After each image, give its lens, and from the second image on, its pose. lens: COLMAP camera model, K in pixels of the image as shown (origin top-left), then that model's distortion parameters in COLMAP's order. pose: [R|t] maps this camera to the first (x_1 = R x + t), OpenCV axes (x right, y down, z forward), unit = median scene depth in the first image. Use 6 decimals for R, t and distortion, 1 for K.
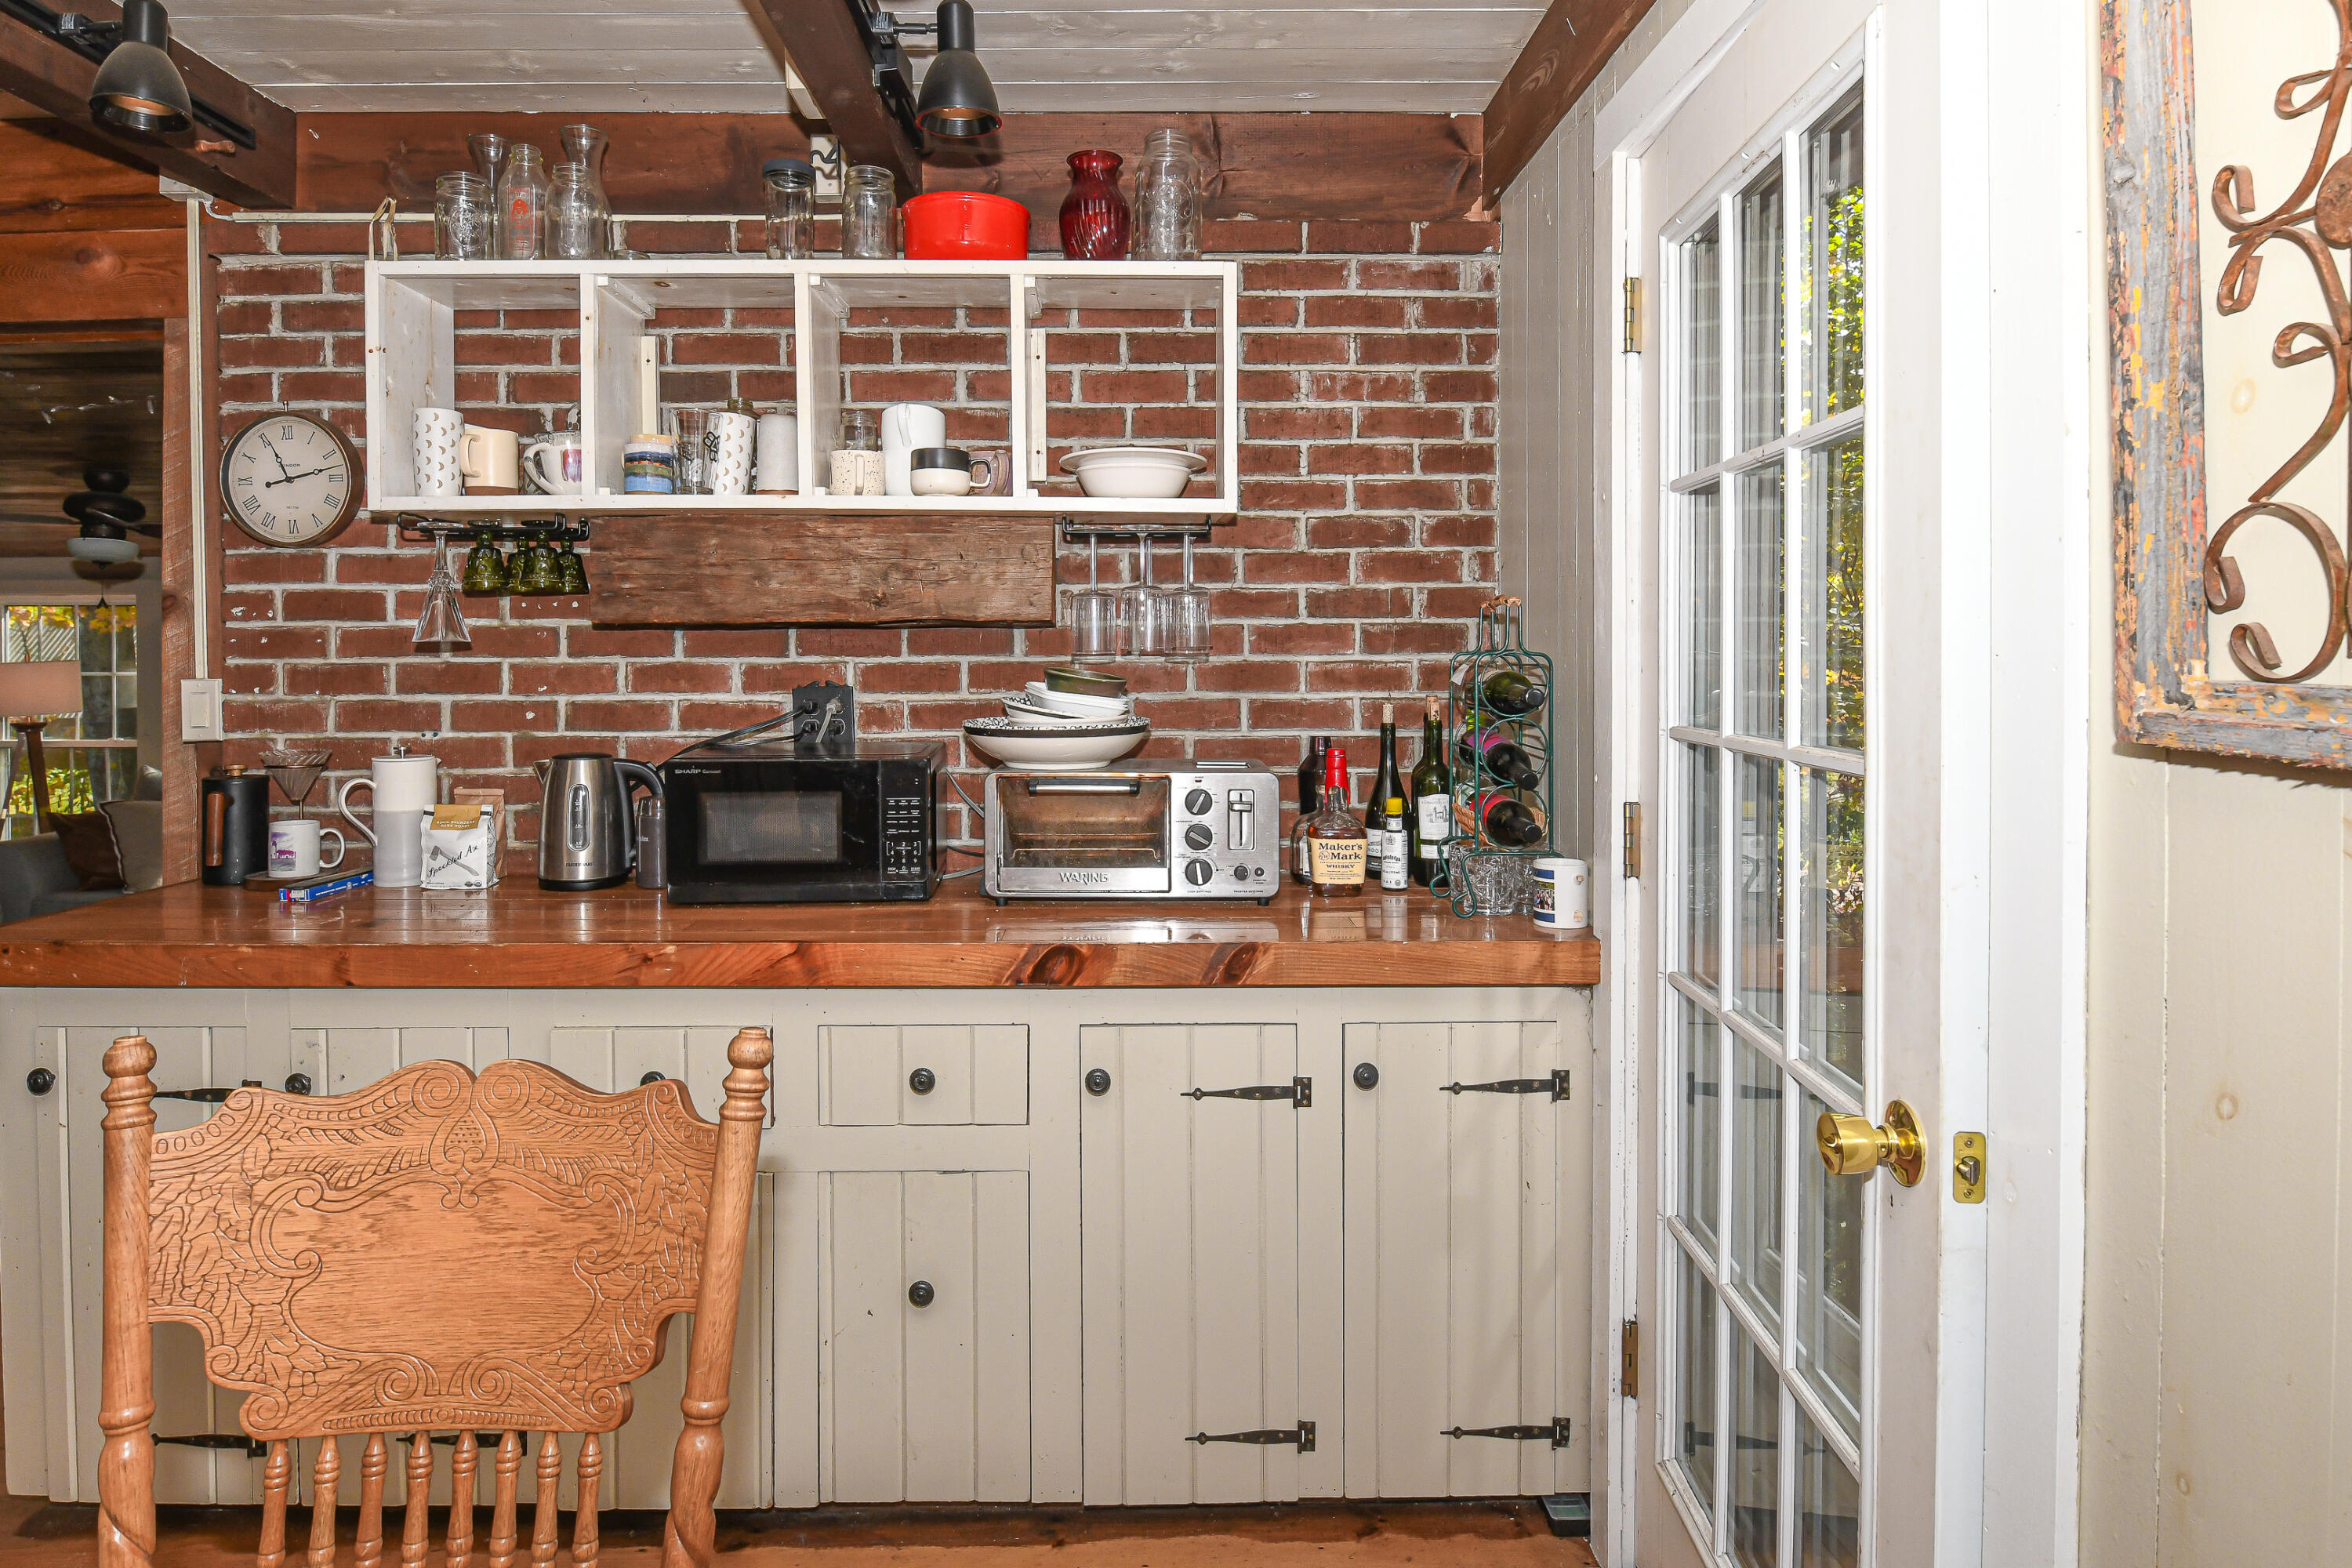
lens RADIAL K [[1403.8, 0, 1180.2], [0, 1403.8, 685.9], [0, 0, 1]] dist [-0.018040, -0.001596]
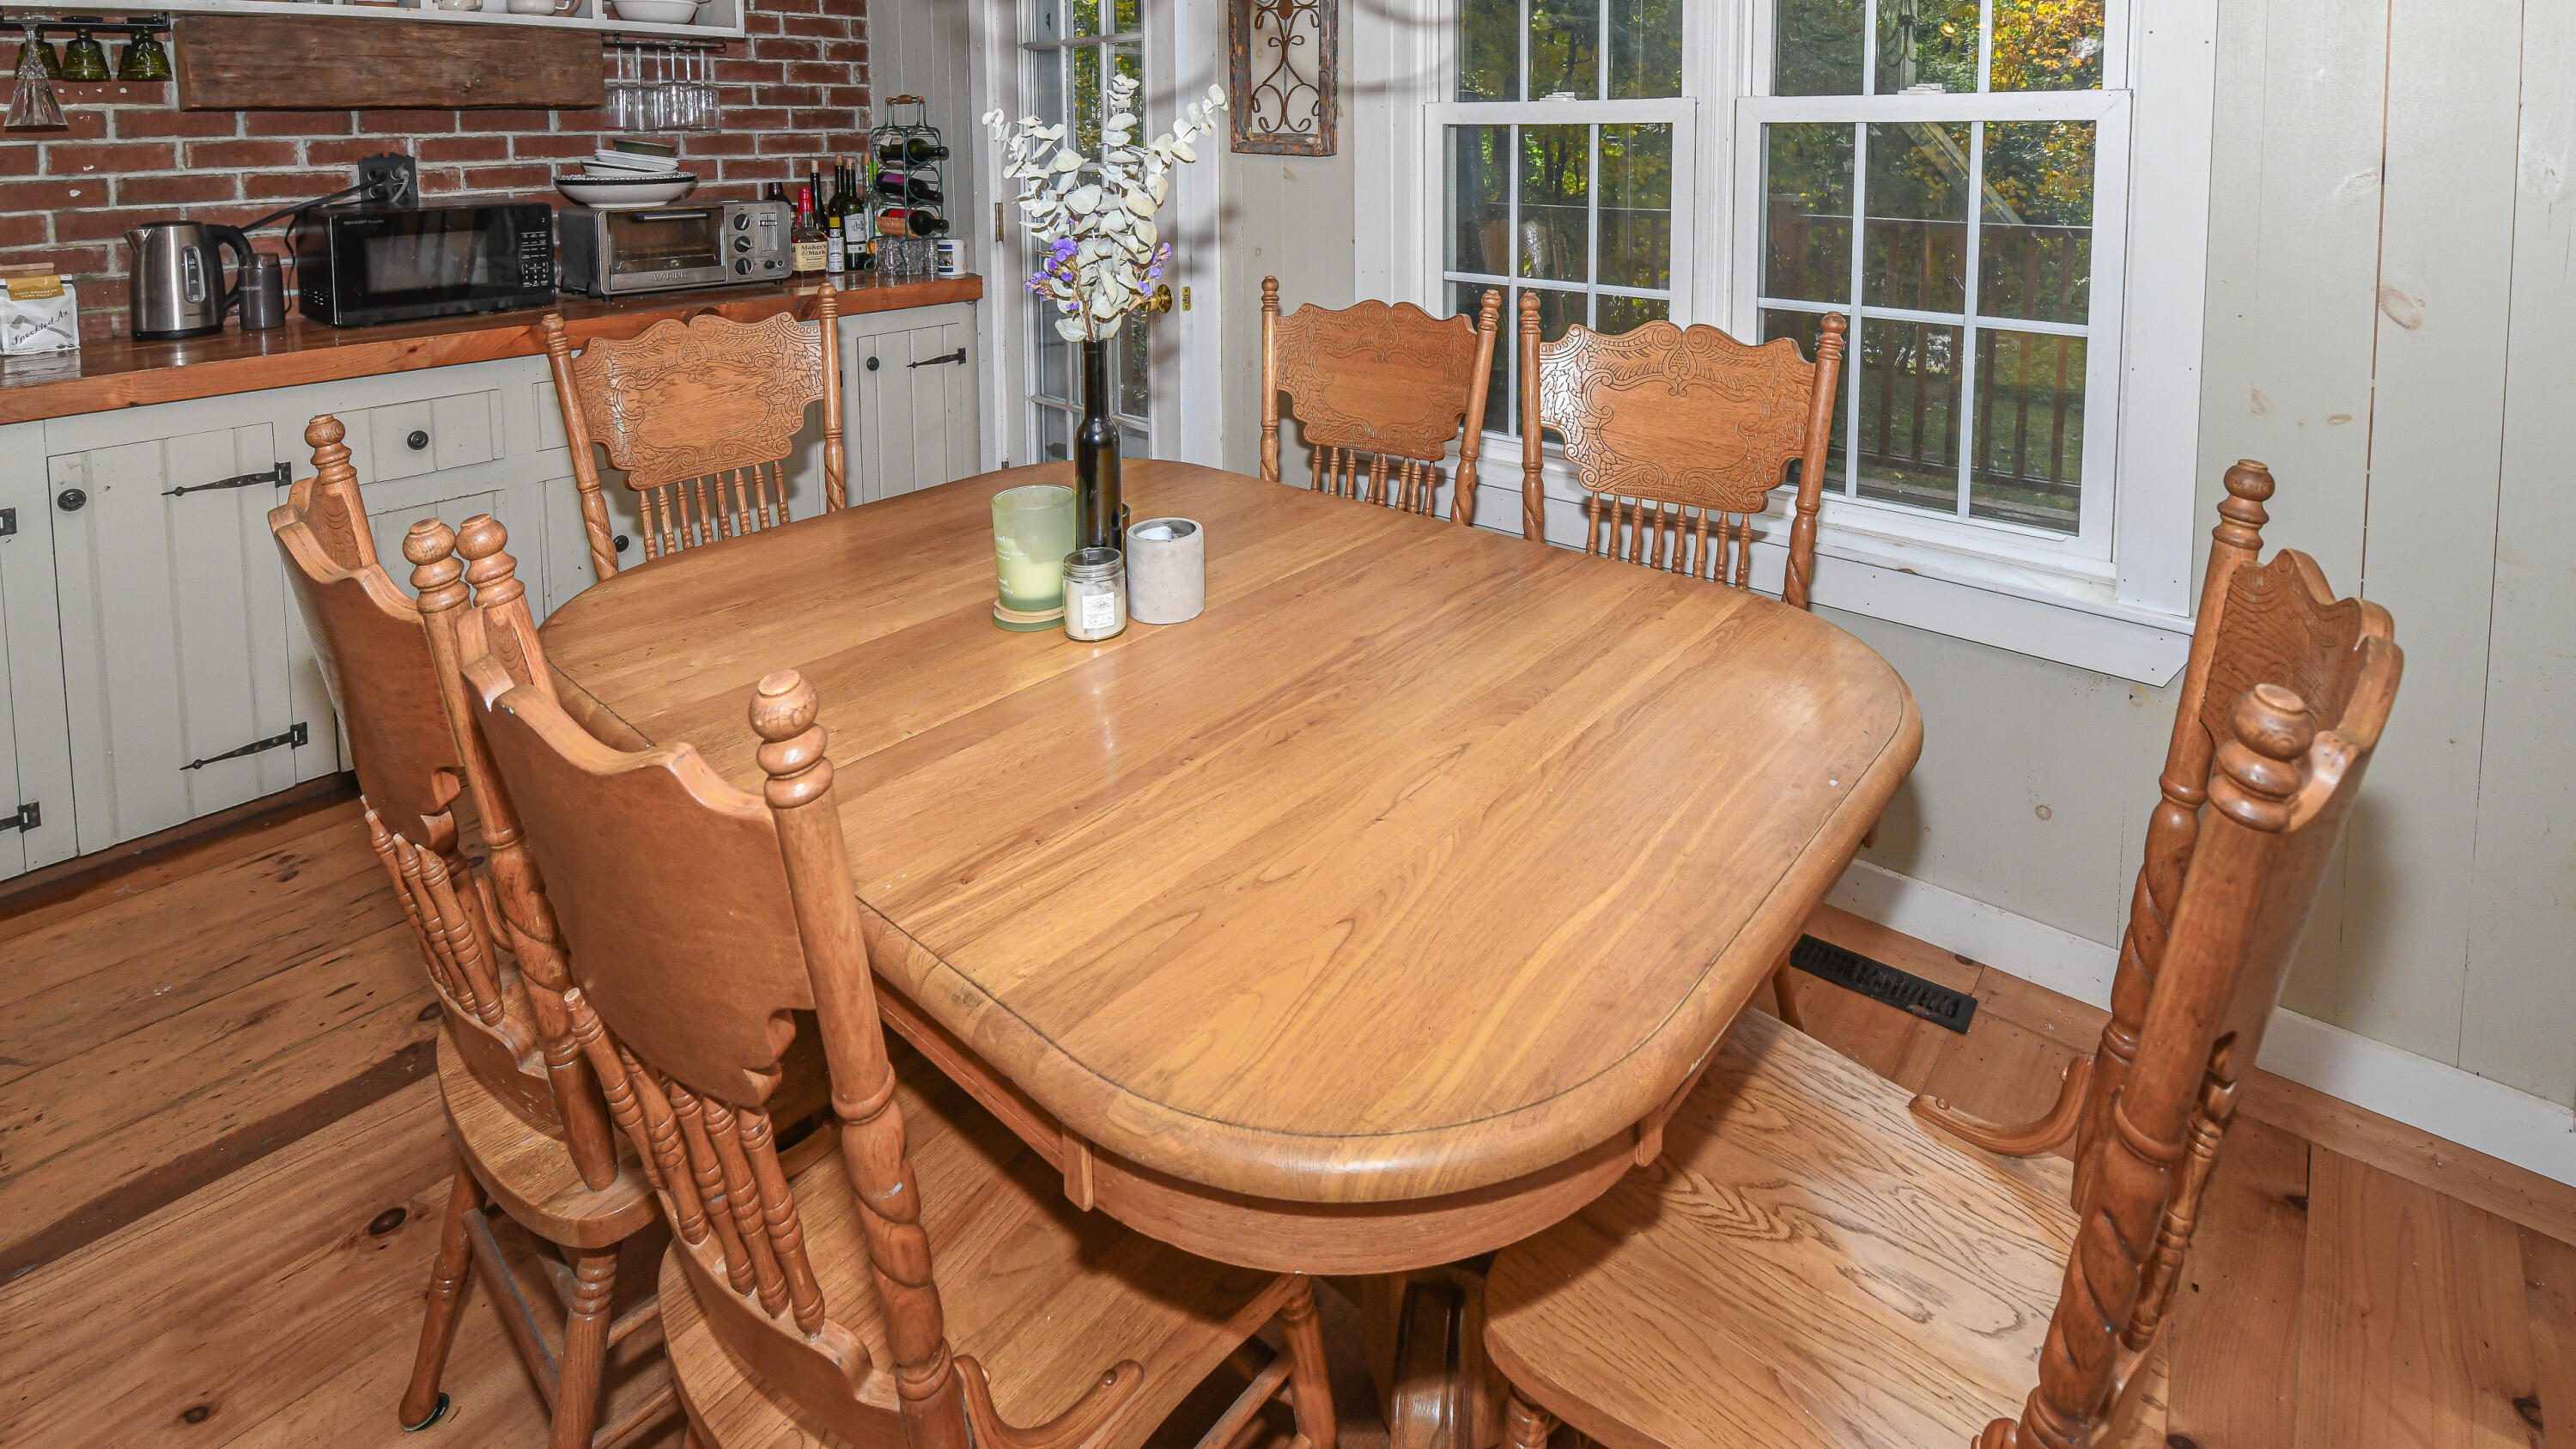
lens RADIAL K [[1197.3, 0, 1293.9], [0, 1197.3, 635.2], [0, 0, 1]] dist [-0.000494, -0.010427]
pose [[0.699147, -0.277700, 0.658845, -0.560934], [0.017950, 0.928017, 0.372106, 0.017562], [-0.714753, -0.248330, 0.653804, -0.509826]]
